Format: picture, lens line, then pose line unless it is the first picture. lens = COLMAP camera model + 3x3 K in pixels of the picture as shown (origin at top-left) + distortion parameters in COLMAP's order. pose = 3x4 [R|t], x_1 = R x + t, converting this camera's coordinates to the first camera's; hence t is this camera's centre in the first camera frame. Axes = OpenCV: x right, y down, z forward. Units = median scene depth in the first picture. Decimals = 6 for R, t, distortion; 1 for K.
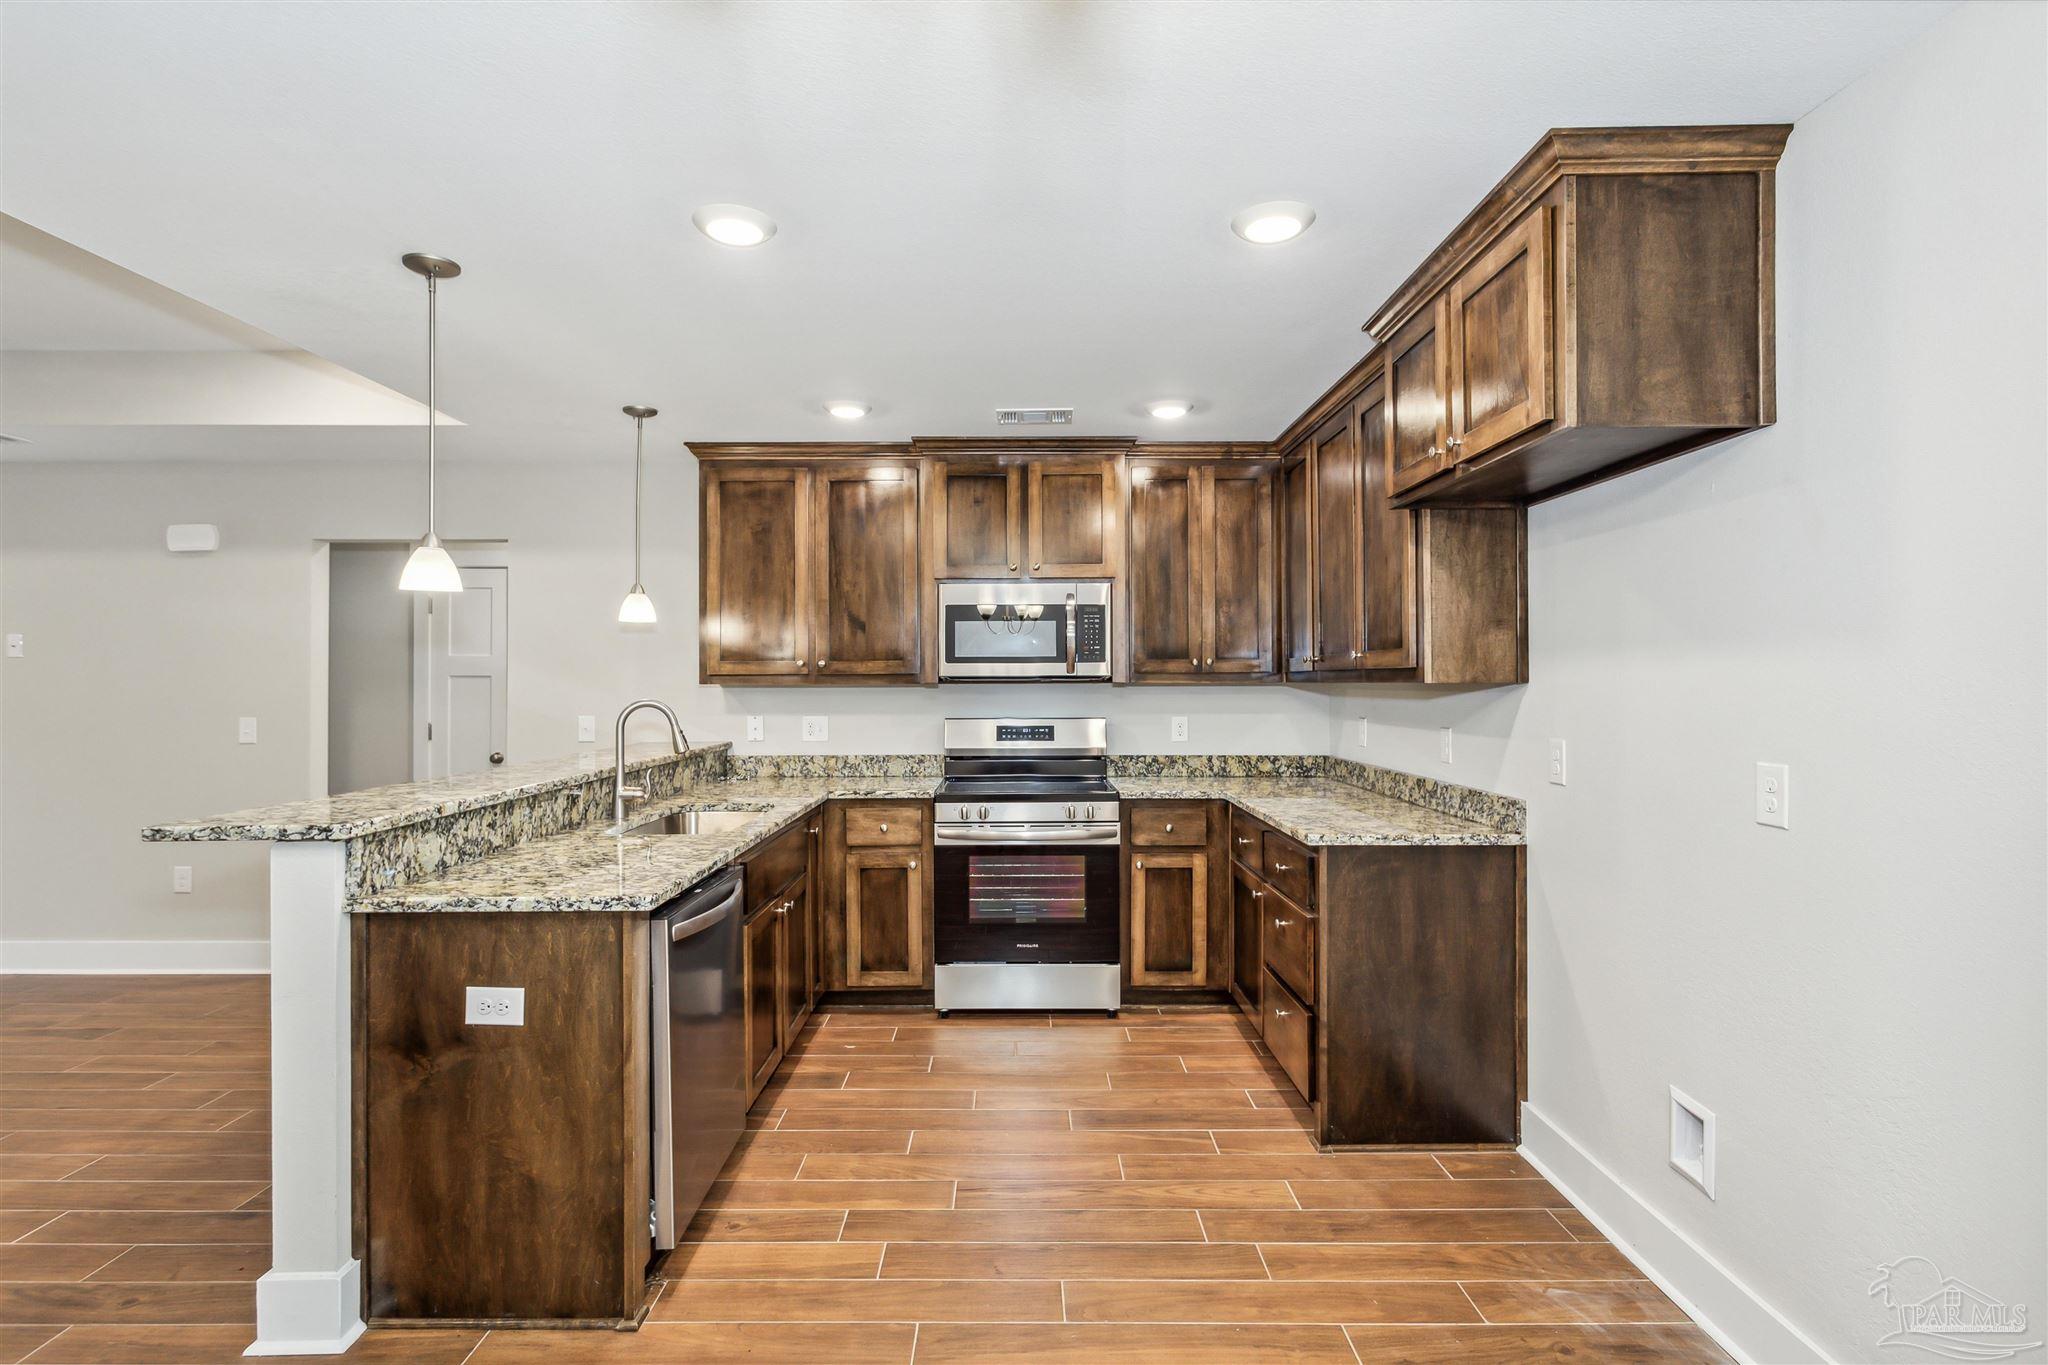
lens RADIAL K [[971.5, 0, 1018.7], [0, 971.5, 679.3], [0, 0, 1]] dist [-0.000148, 0.000358]
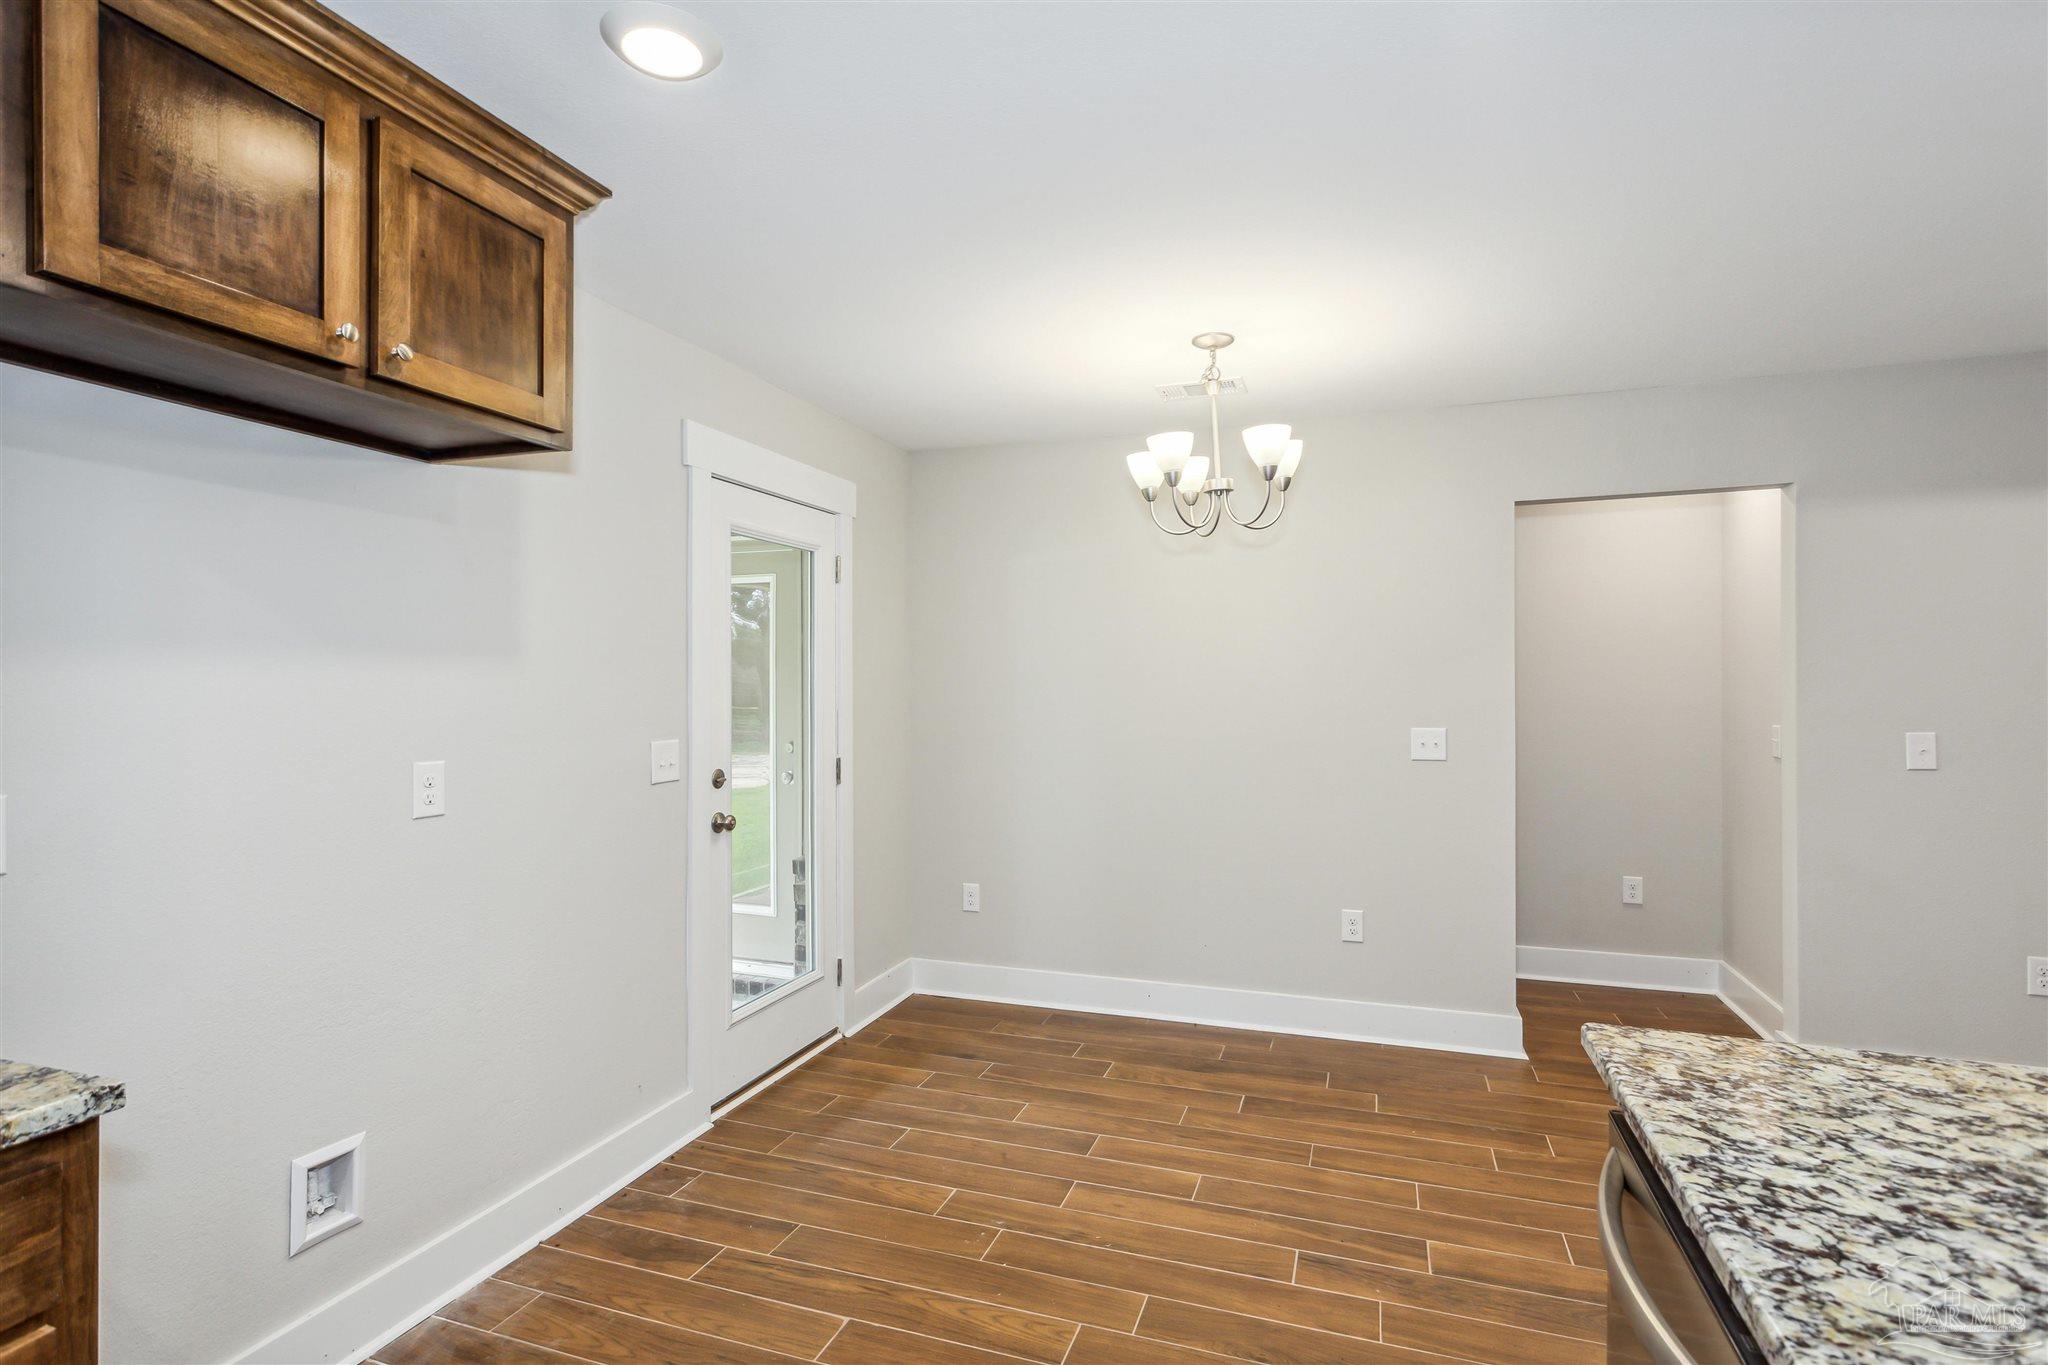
lens RADIAL K [[1010.4, 0, 1019.2], [0, 1010.4, 690.2], [0, 0, 1]] dist [0.015465, 0.000202]
pose [[-0.944672, -0.000456, 0.328015, -0.128672], [-0.000708, 1.000000, -0.000648, 0.002019], [-0.328014, -0.000844, -0.944672, 0.905124]]
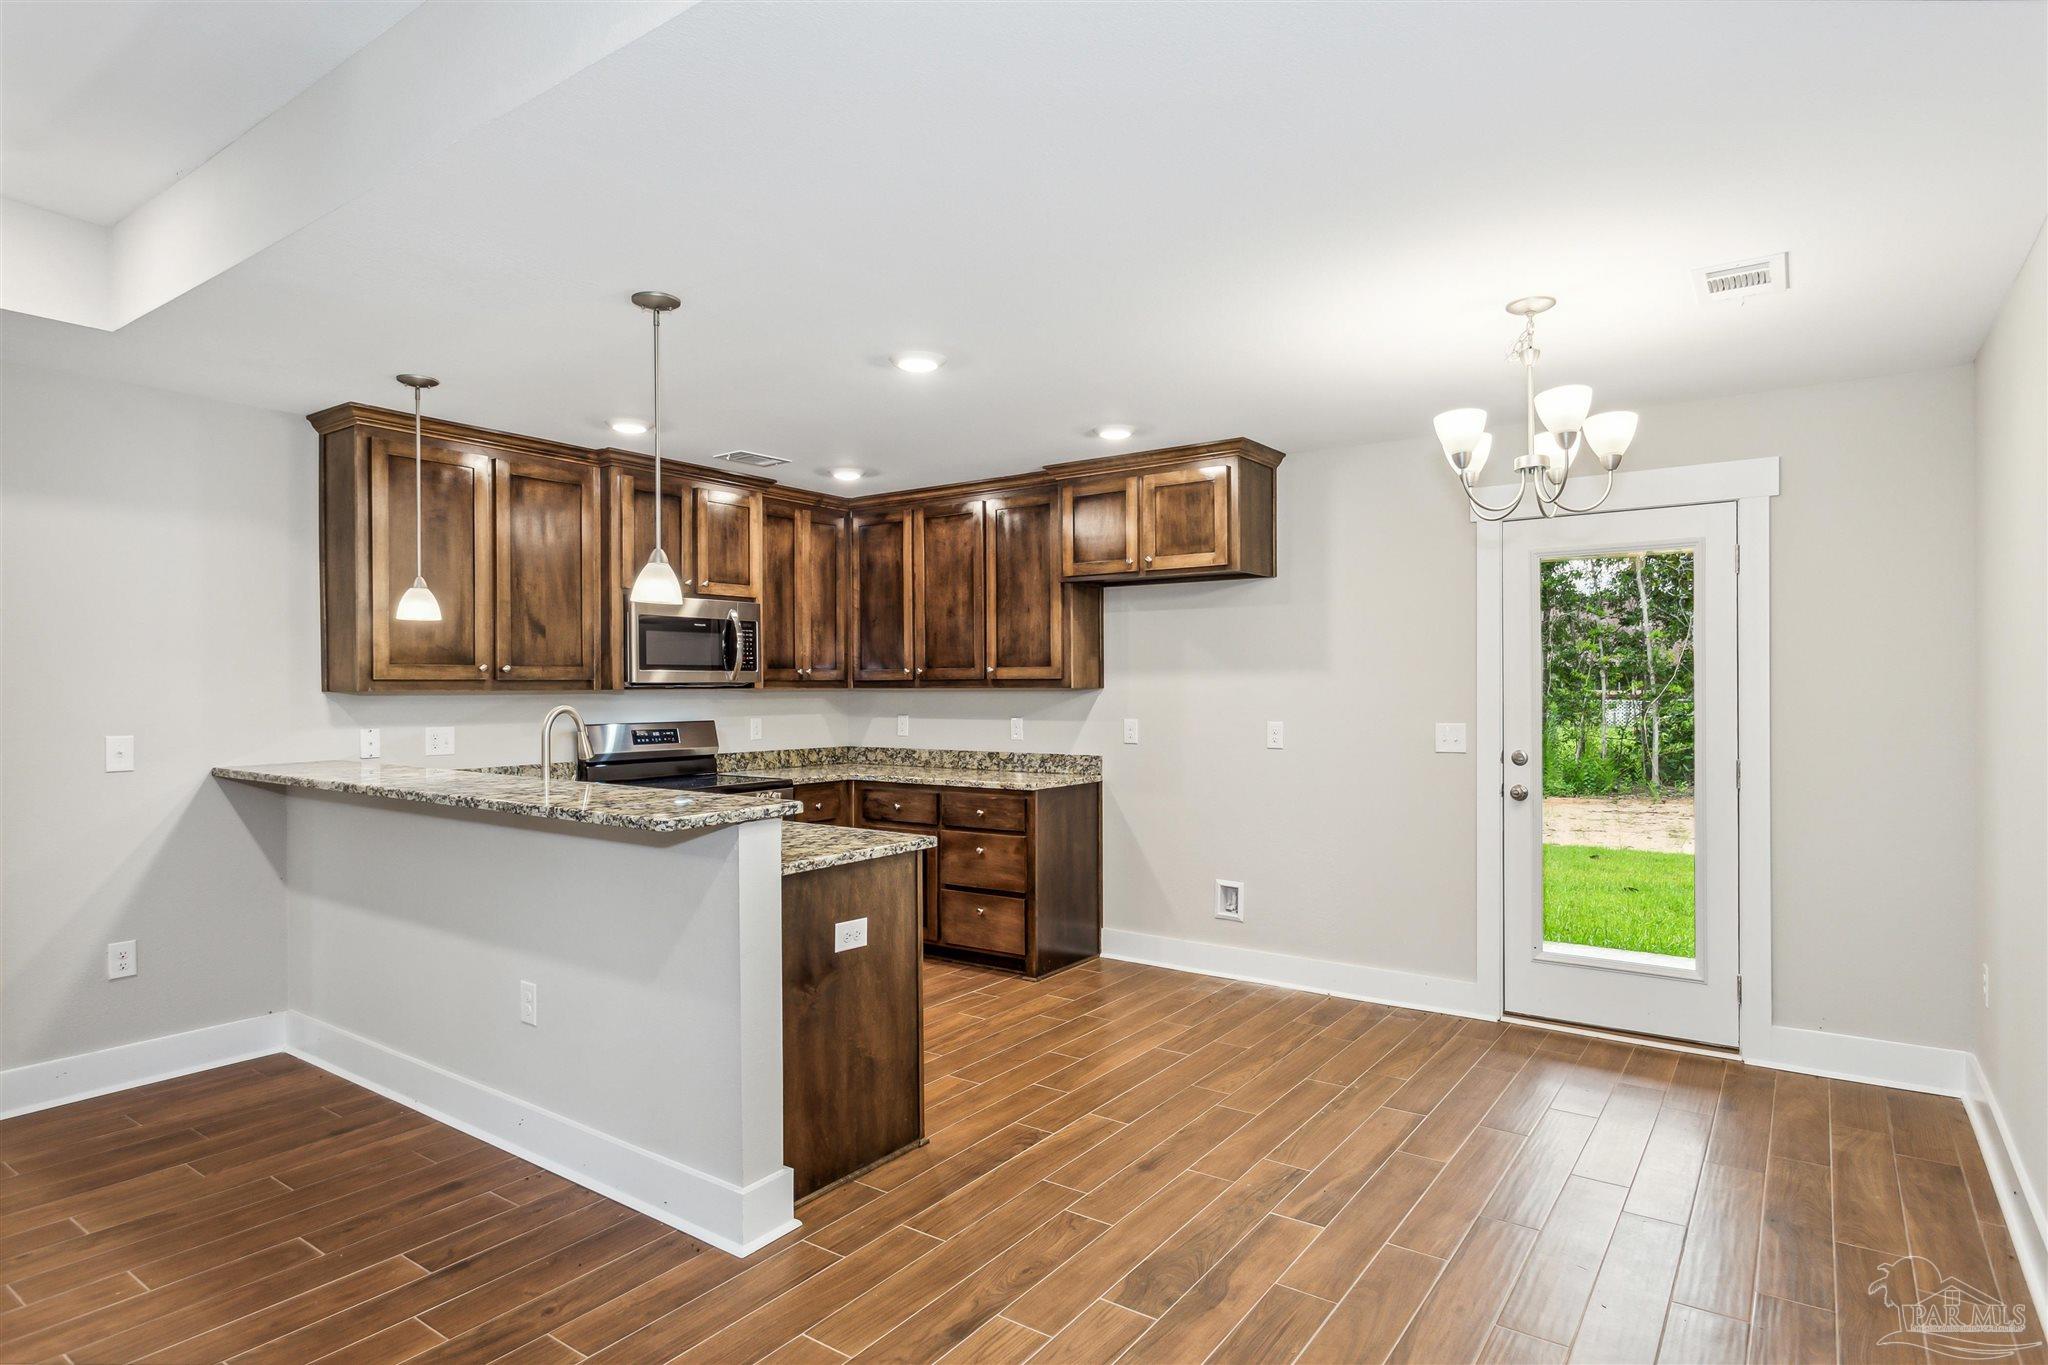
lens RADIAL K [[1115.6, 0, 1018.3], [0, 1115.6, 688.5], [0, 0, 1]] dist [-0.000247, -0.000337]
pose [[0.580576, -0.001045, 0.814206, -0.849931], [-0.000103, 0.999999, 0.001357, 0.001535], [-0.814206, -0.000872, 0.580575, -0.028401]]
